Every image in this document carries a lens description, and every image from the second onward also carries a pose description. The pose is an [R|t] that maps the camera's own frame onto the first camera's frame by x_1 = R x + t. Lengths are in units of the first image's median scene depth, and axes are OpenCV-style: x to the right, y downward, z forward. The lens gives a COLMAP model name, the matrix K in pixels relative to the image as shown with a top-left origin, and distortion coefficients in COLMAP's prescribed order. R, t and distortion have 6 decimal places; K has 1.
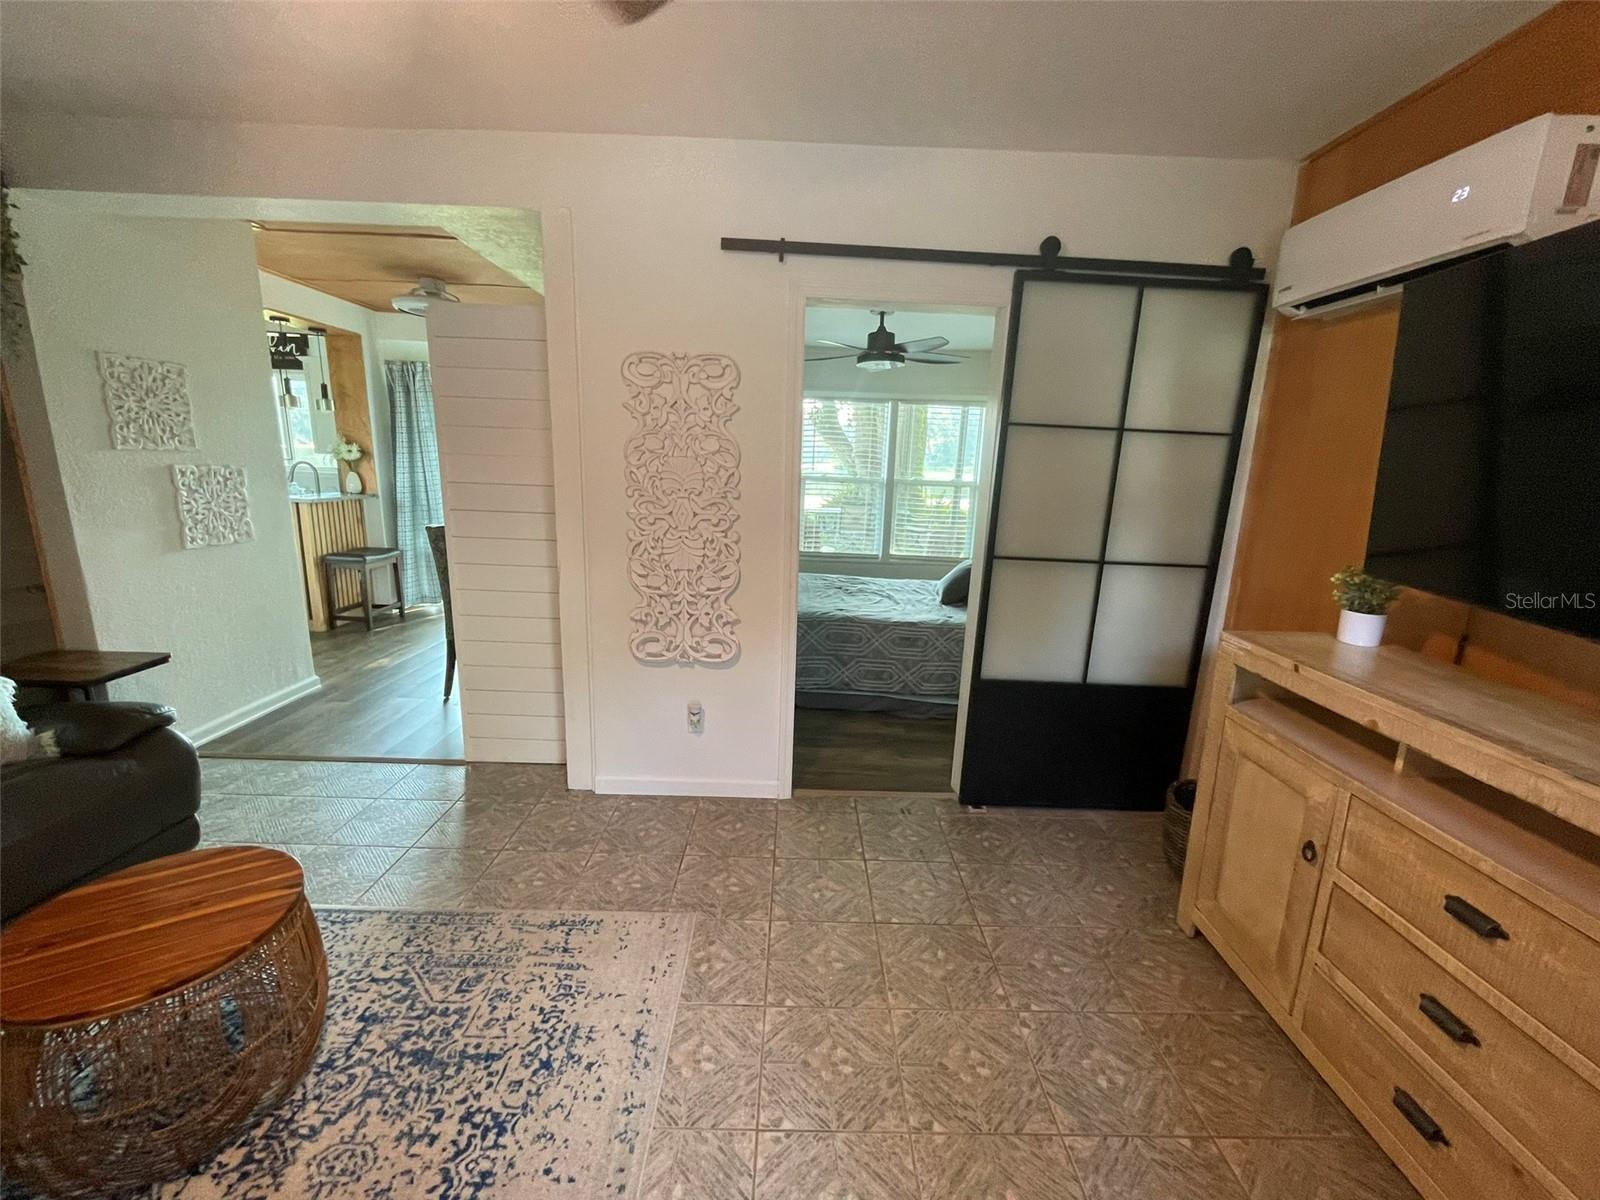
lens RADIAL K [[654.5, 0, 804.9], [0, 654.5, 601.7], [0, 0, 1]] dist [-0.003949, 0.000349]
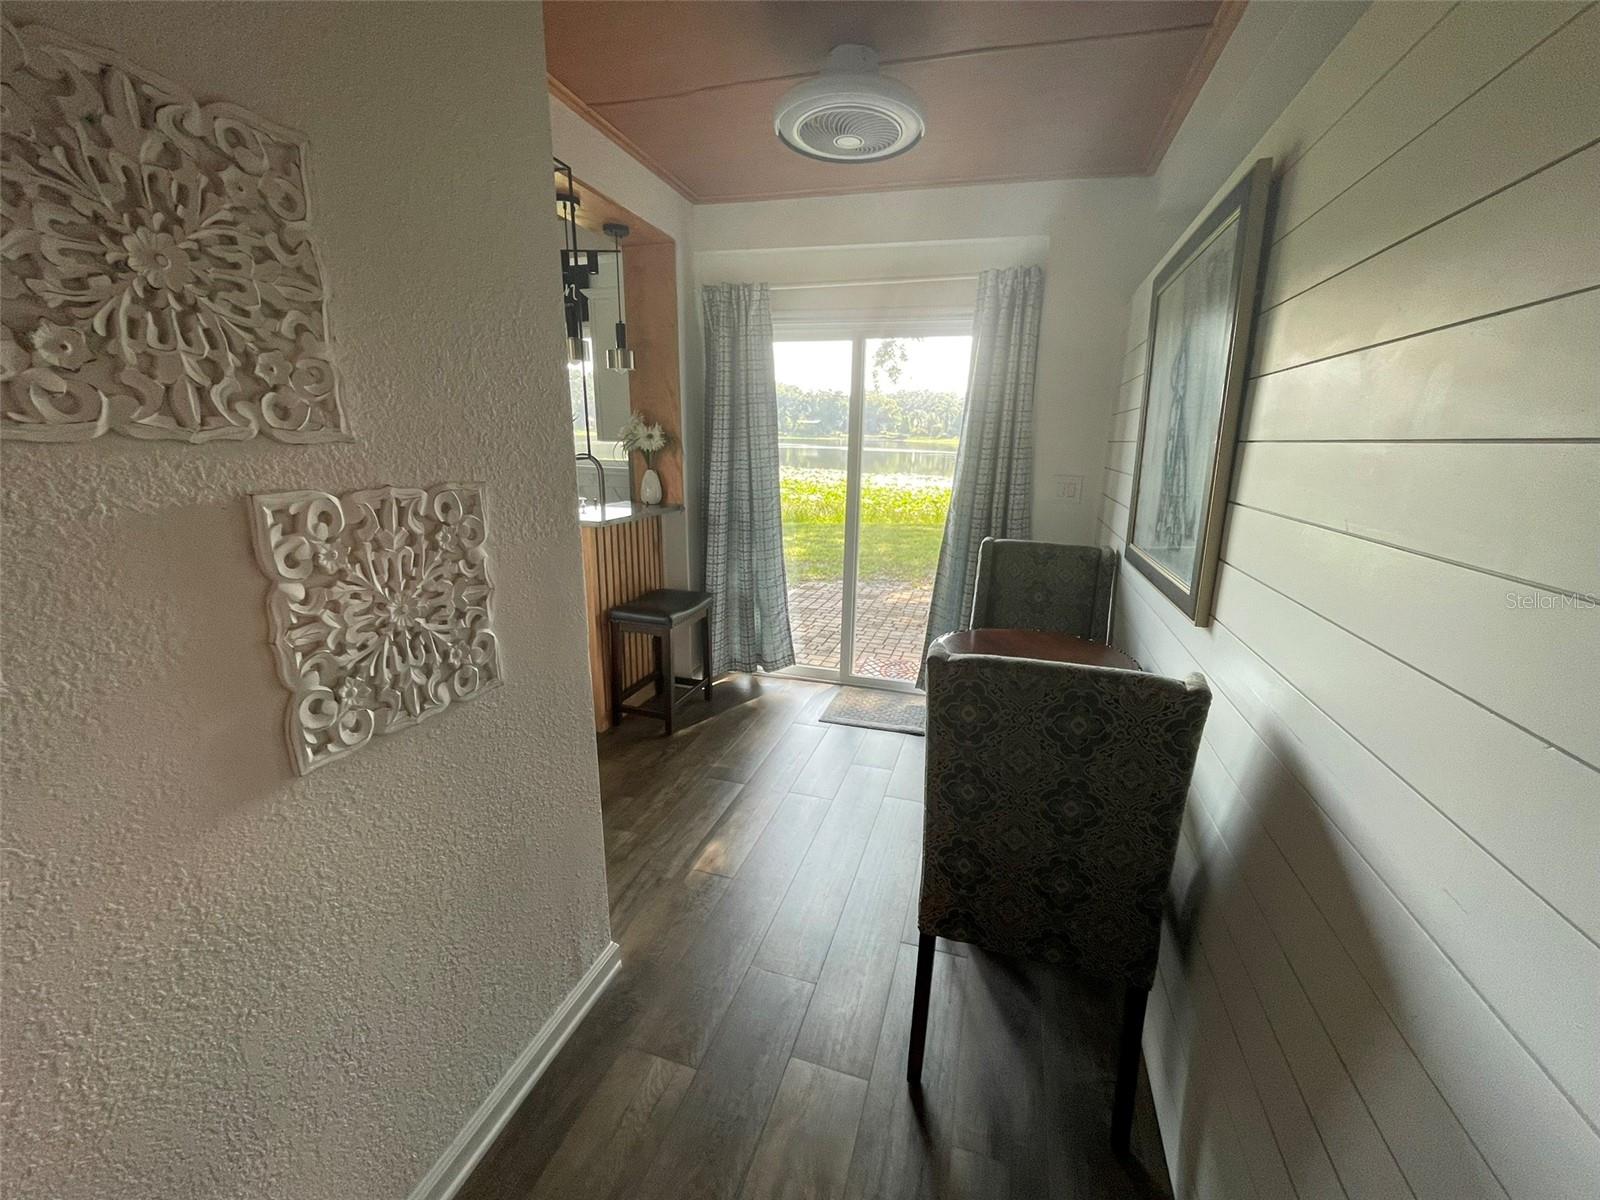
lens RADIAL K [[654.5, 0, 798.6], [0, 654.5, 602.6], [0, 0, 1]] dist [-0.003949, 0.000349]
pose [[0.953430, 0.056158, -0.296339, -0.658647], [-0.047297, 0.998196, 0.036992, -0.183836], [0.297882, -0.021253, 0.954366, 0.796747]]
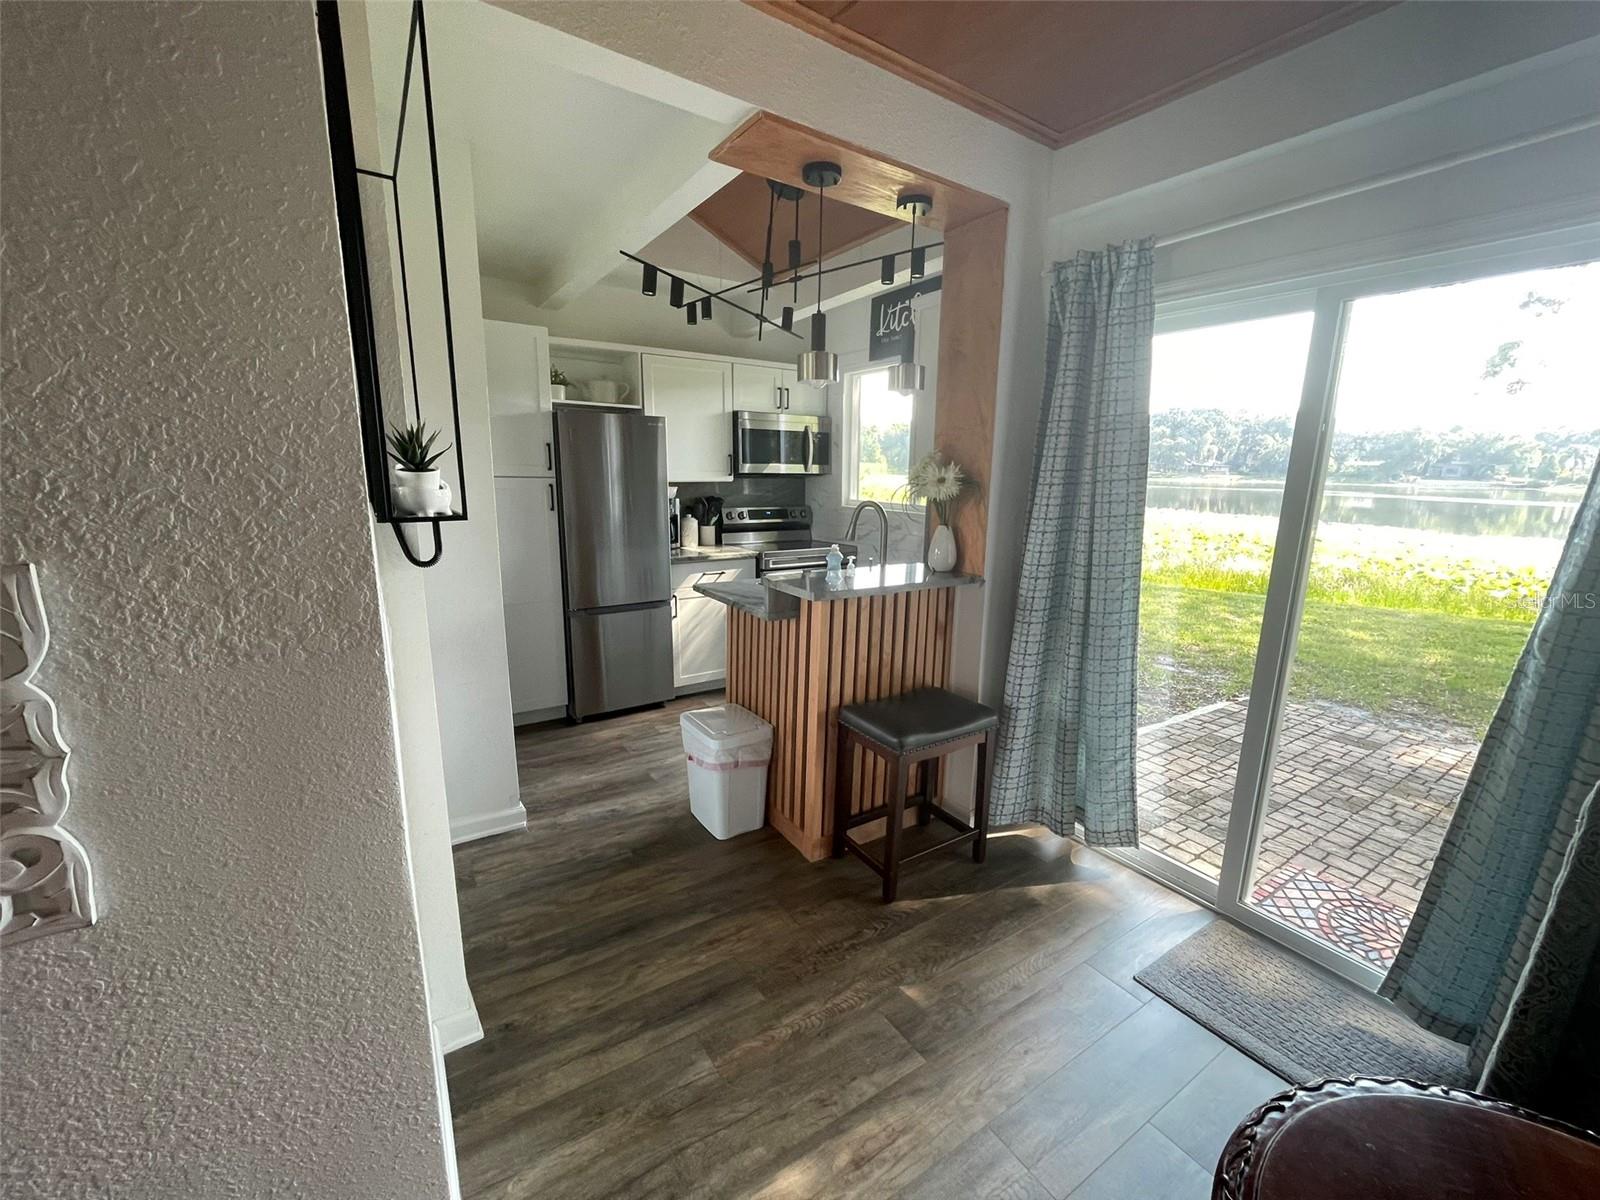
lens RADIAL K [[654.5, 0, 804.7], [0, 654.5, 599.6], [0, 0, 1]] dist [-0.003949, 0.000349]
pose [[0.546472, 0.140464, -0.825614, -0.649920], [-0.177722, 0.982831, 0.049578, -0.276607], [0.818403, 0.119636, 0.562053, 1.207196]]
